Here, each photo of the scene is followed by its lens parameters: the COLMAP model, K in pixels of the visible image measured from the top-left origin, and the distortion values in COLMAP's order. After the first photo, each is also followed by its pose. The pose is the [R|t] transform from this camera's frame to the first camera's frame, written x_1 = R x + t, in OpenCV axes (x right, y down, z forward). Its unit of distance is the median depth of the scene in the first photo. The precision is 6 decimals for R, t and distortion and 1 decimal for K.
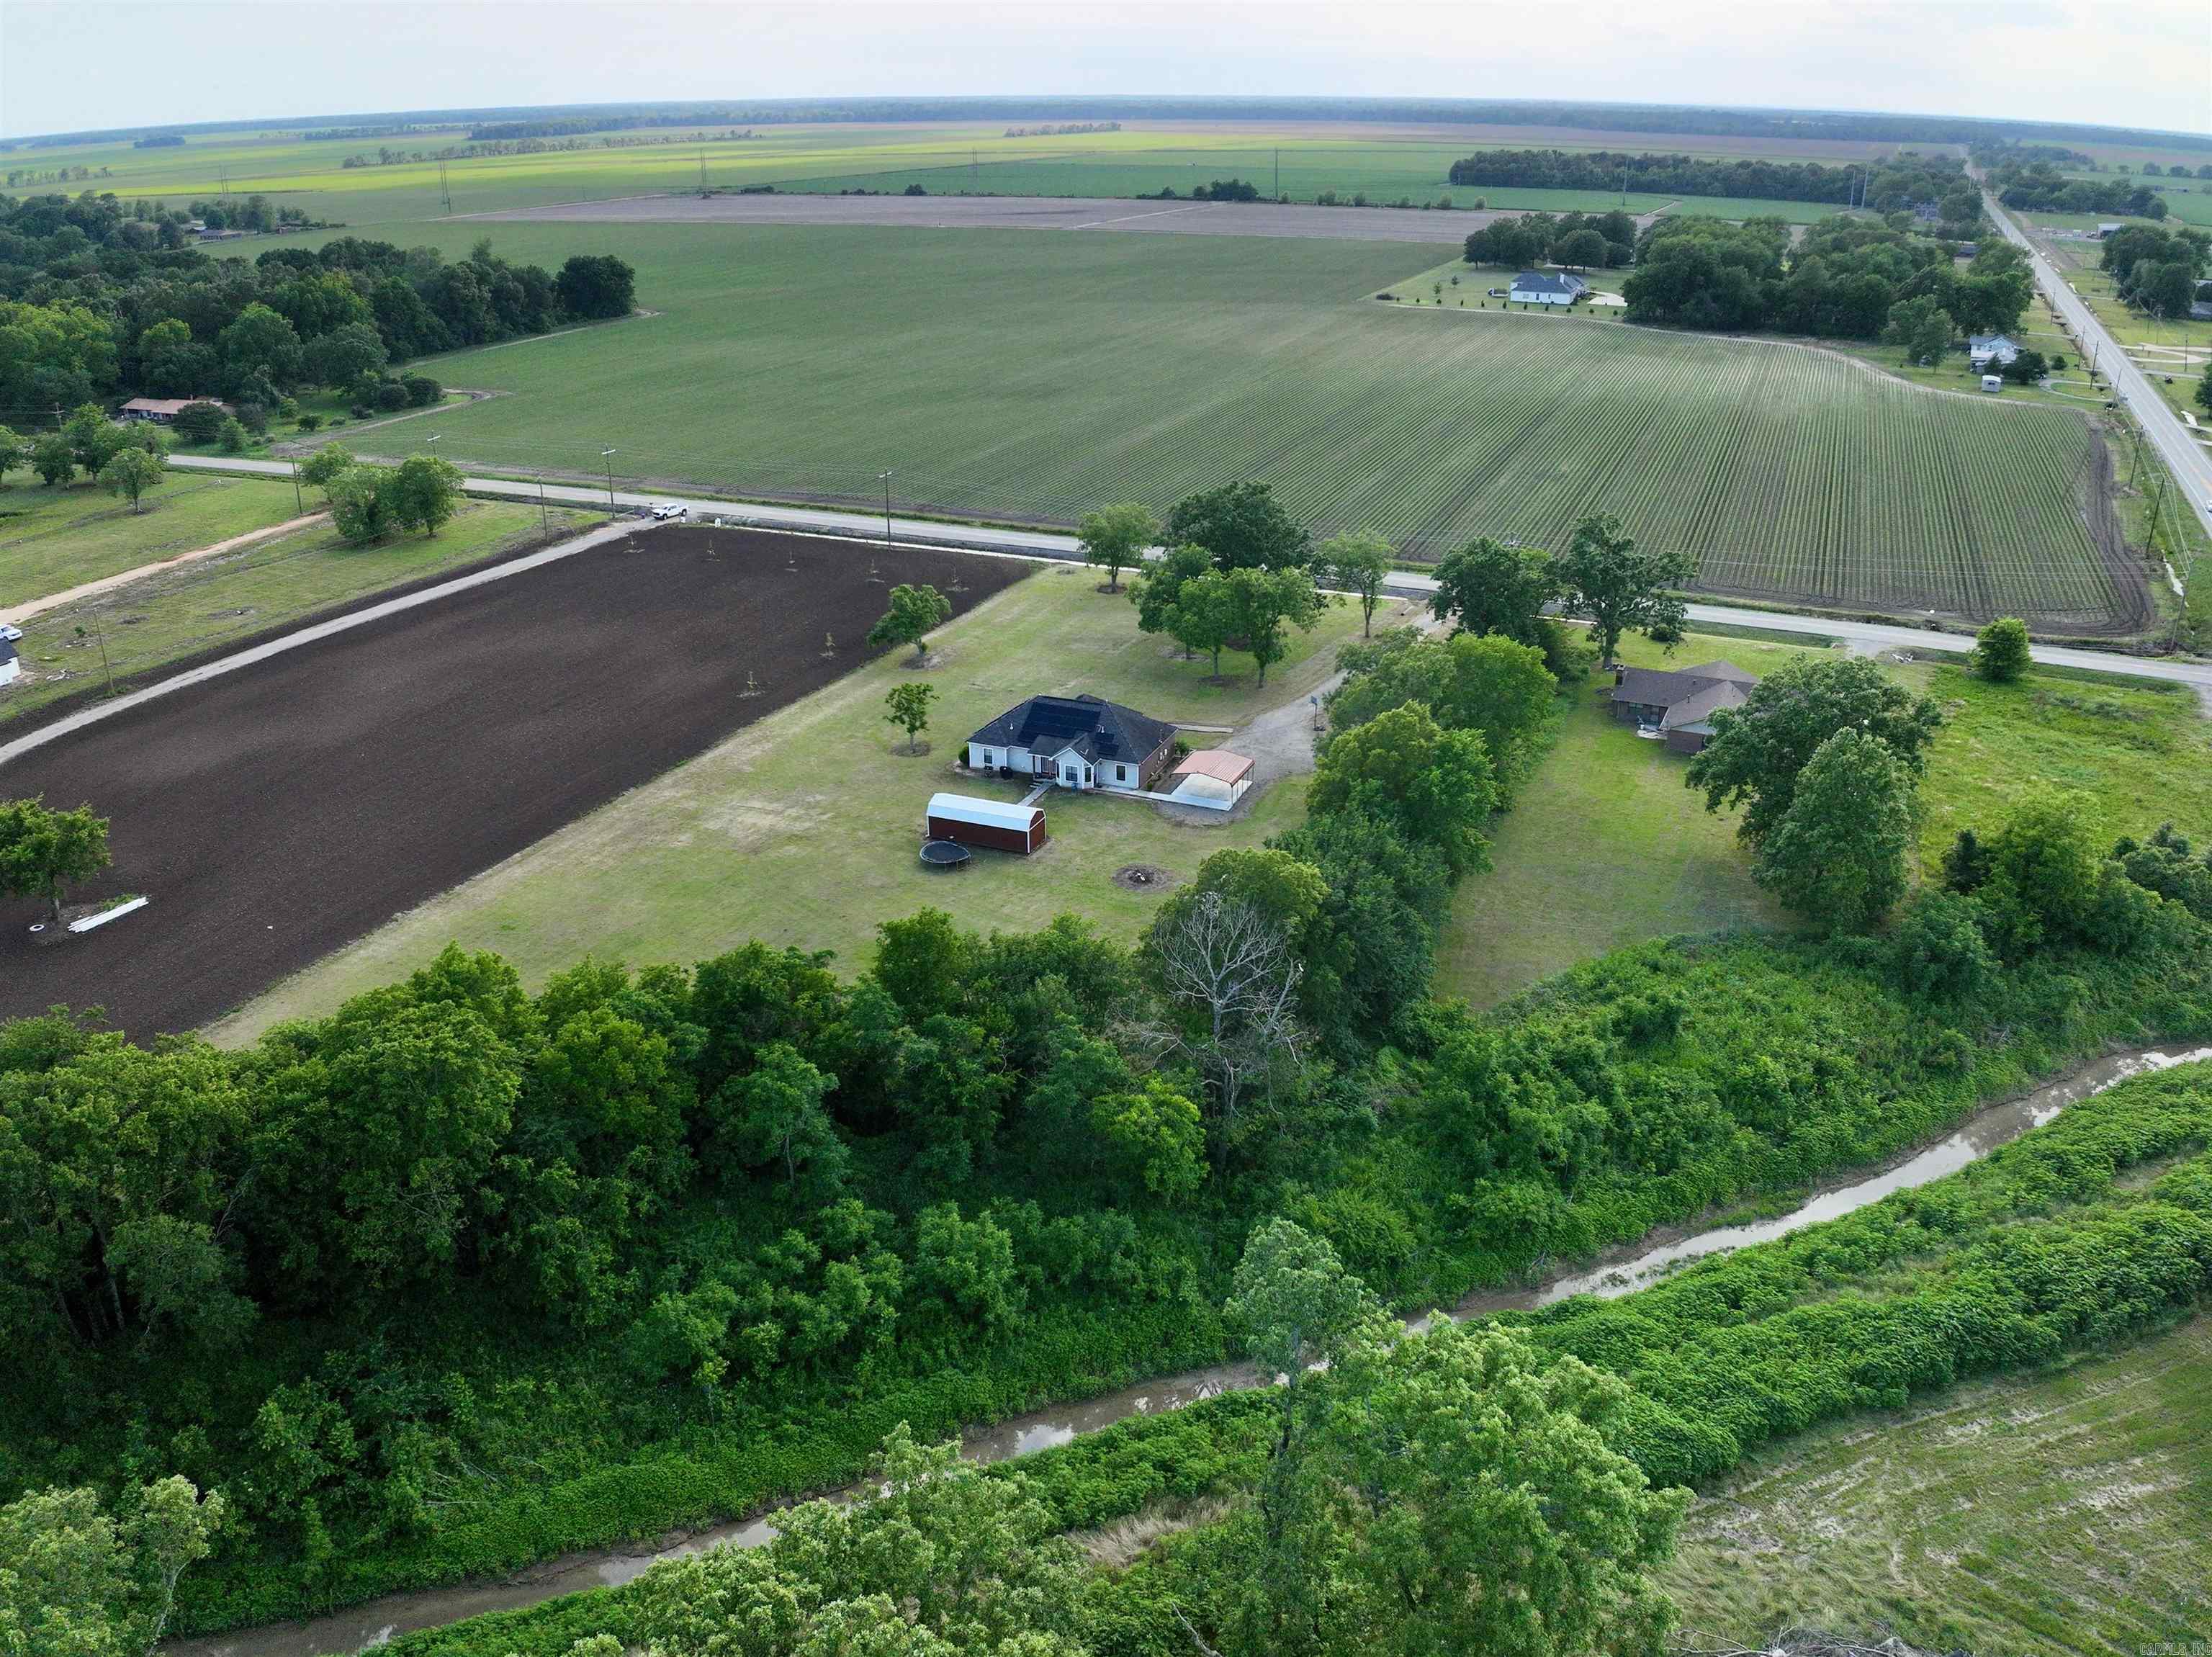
lens RADIAL K [[1754.0, 0, 1106.0], [0, 1754.0, 828.5], [0, 0, 1]] dist [-0.102948, -0.012960]
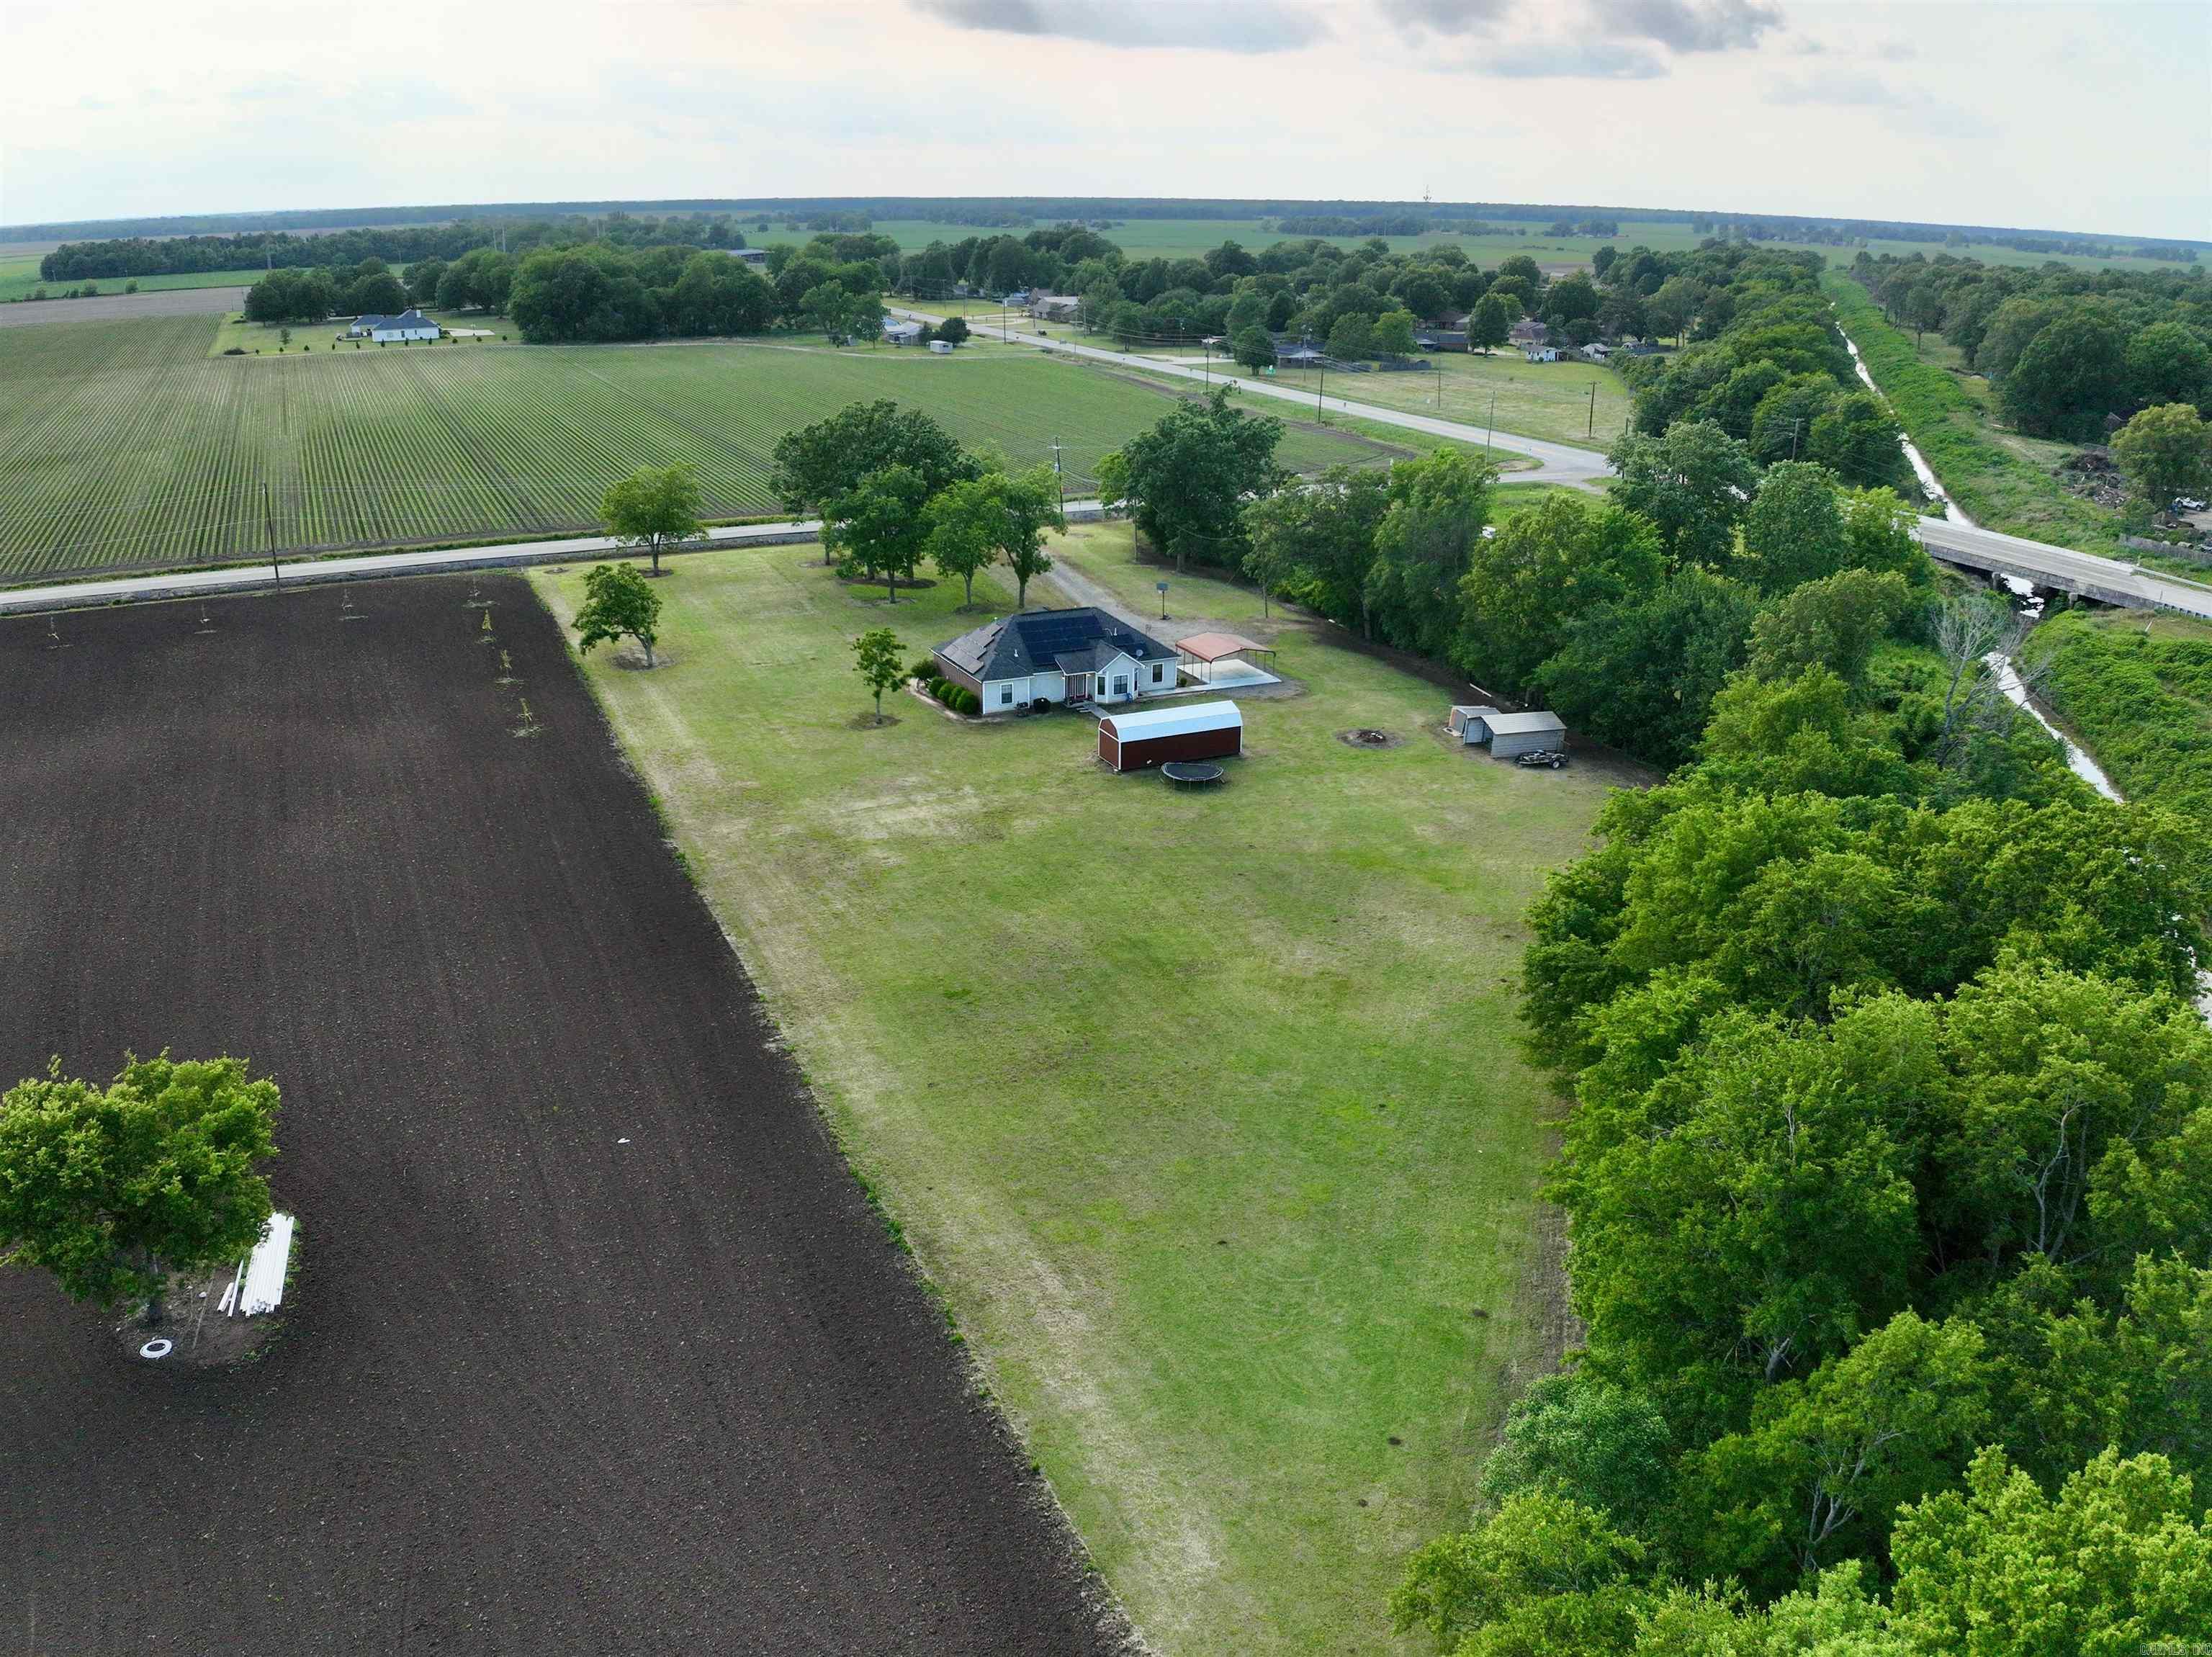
lens RADIAL K [[1726.4, 0, 1094.7], [0, 1726.4, 836.9], [0, 0, 1]] dist [-0.096361, -0.031016]
pose [[0.673446, -0.254197, 0.694157, -0.597736], [0.284736, 0.955764, 0.073755, -0.024876], [-0.682199, 0.147981, 0.716035, 0.405665]]
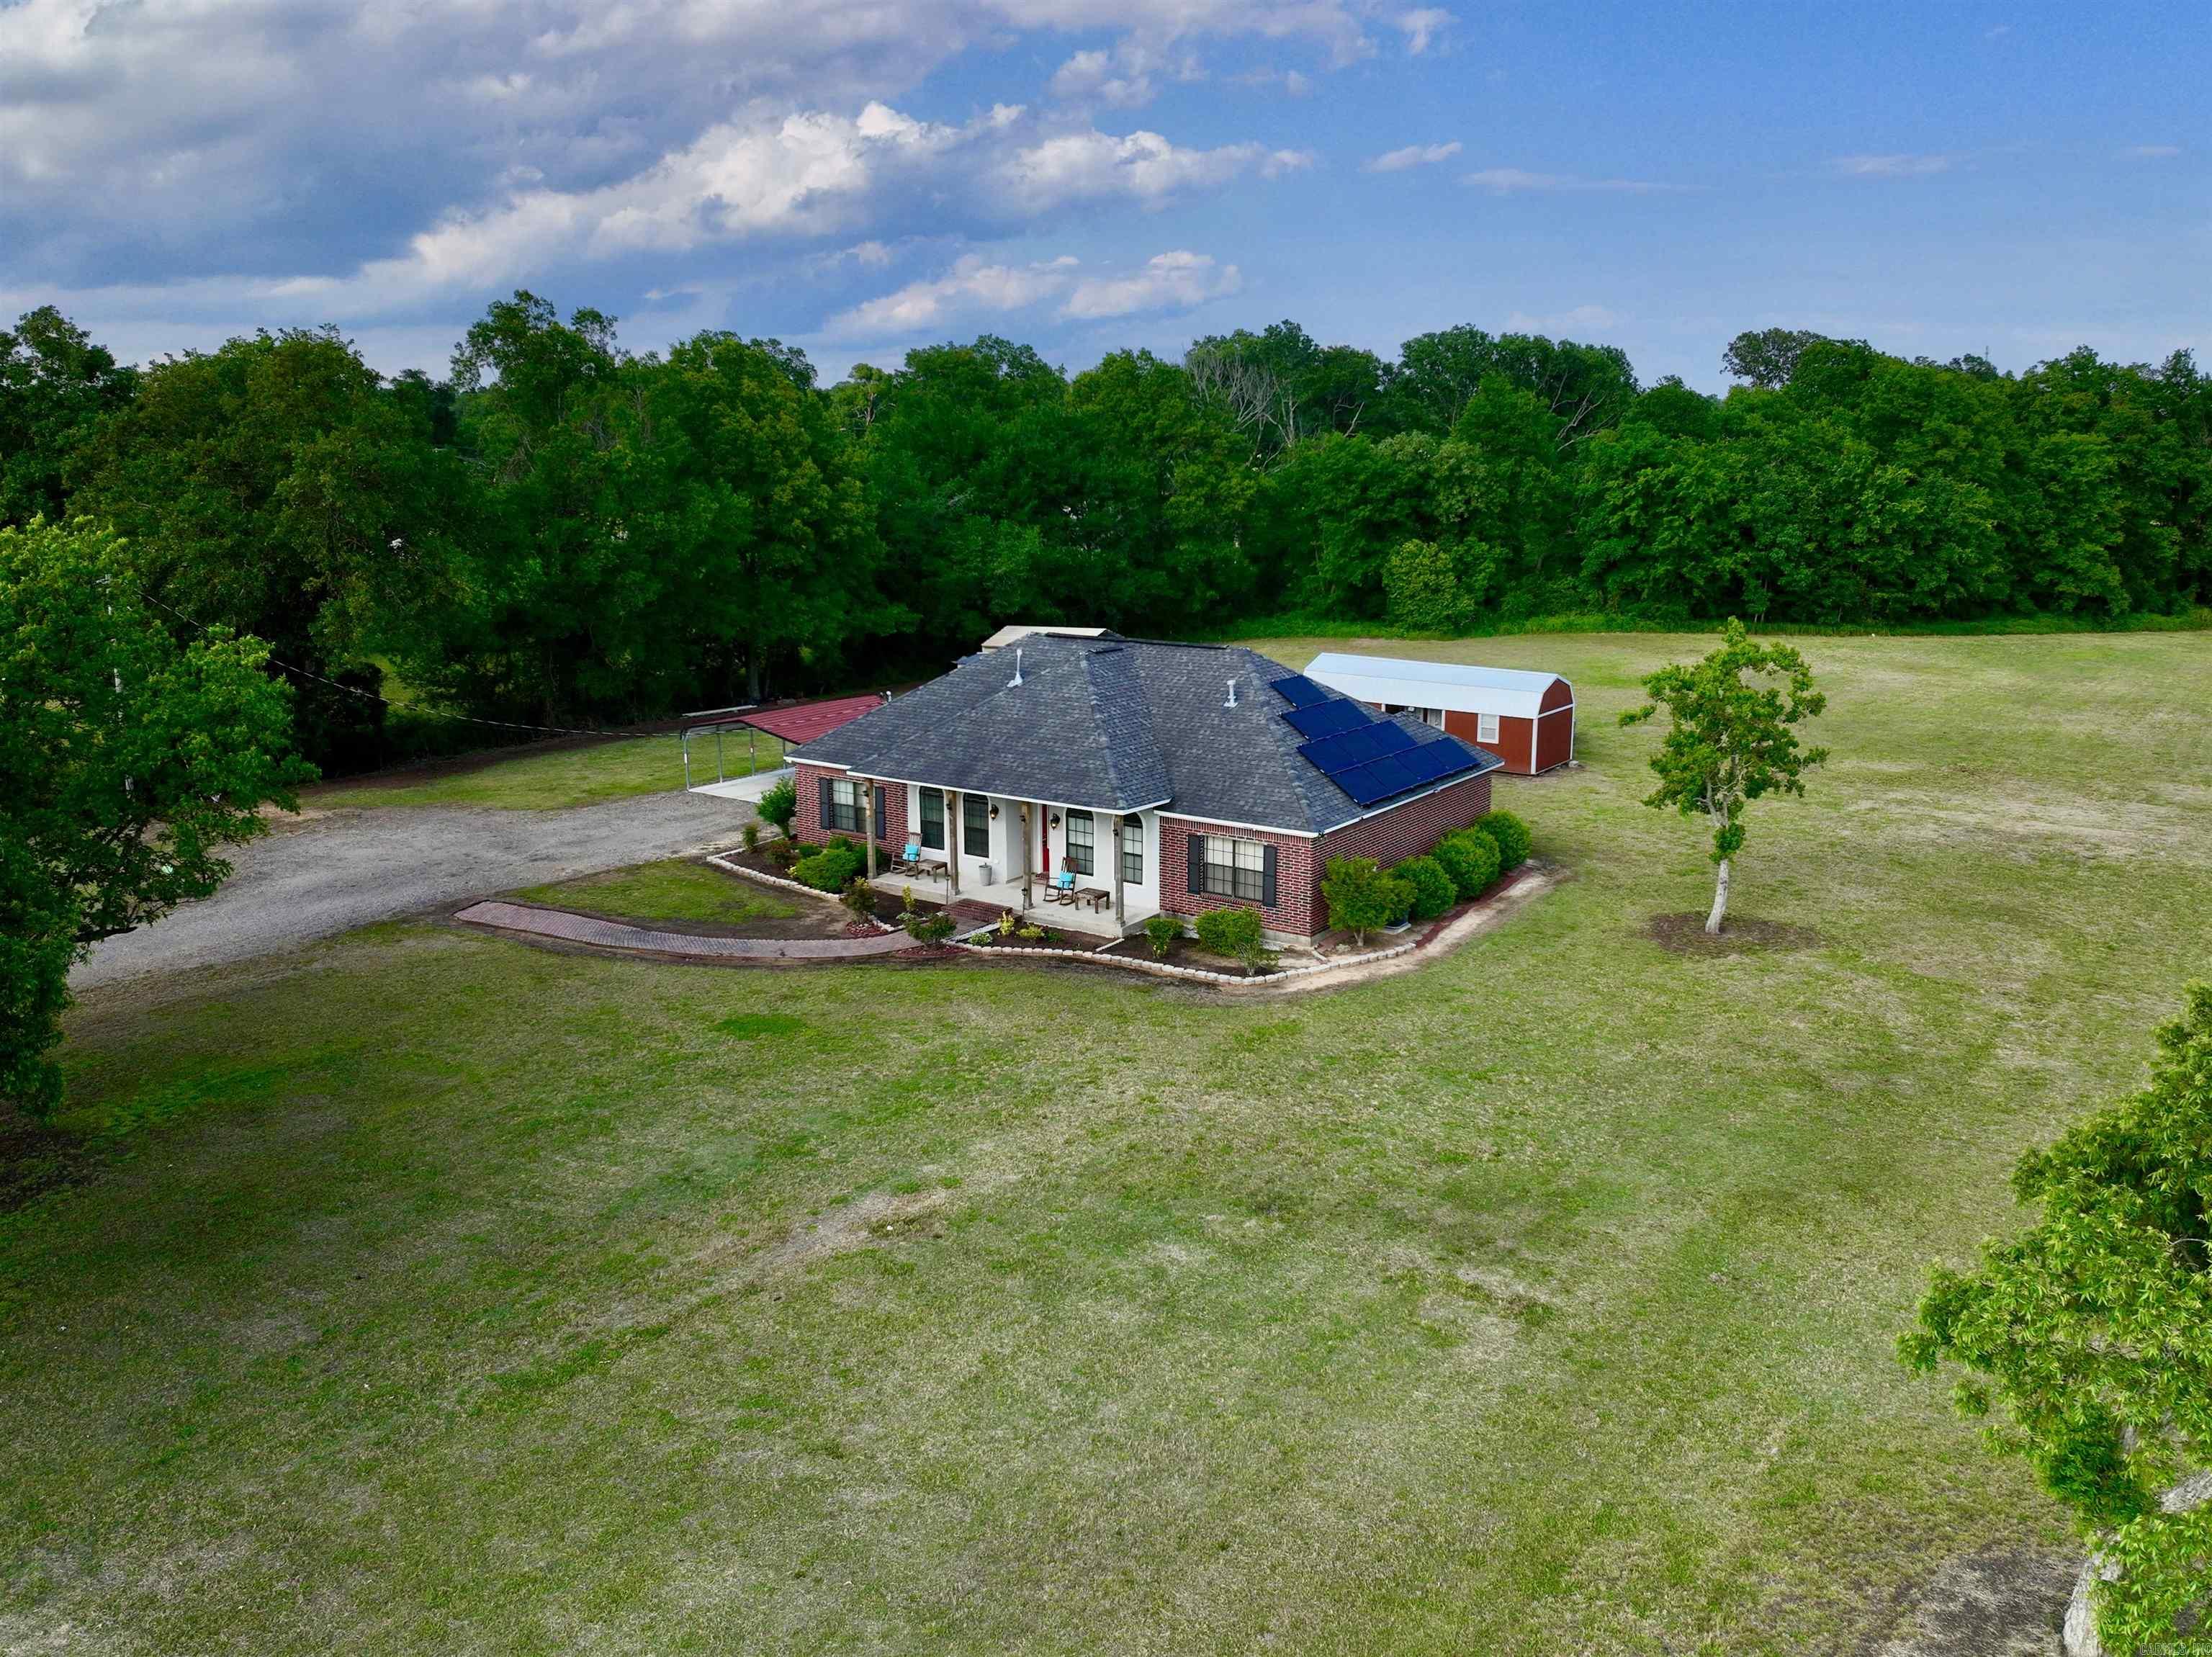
lens RADIAL K [[1767.1, 0, 1118.4], [0, 1767.1, 862.6], [0, 0, 1]] dist [-0.102792, -0.011386]
pose [[-0.973491, -0.042969, 0.224655, -0.083371], [0.100132, 0.803013, 0.587489, -0.216723], [-0.205645, 0.594410, -0.777423, 1.235939]]
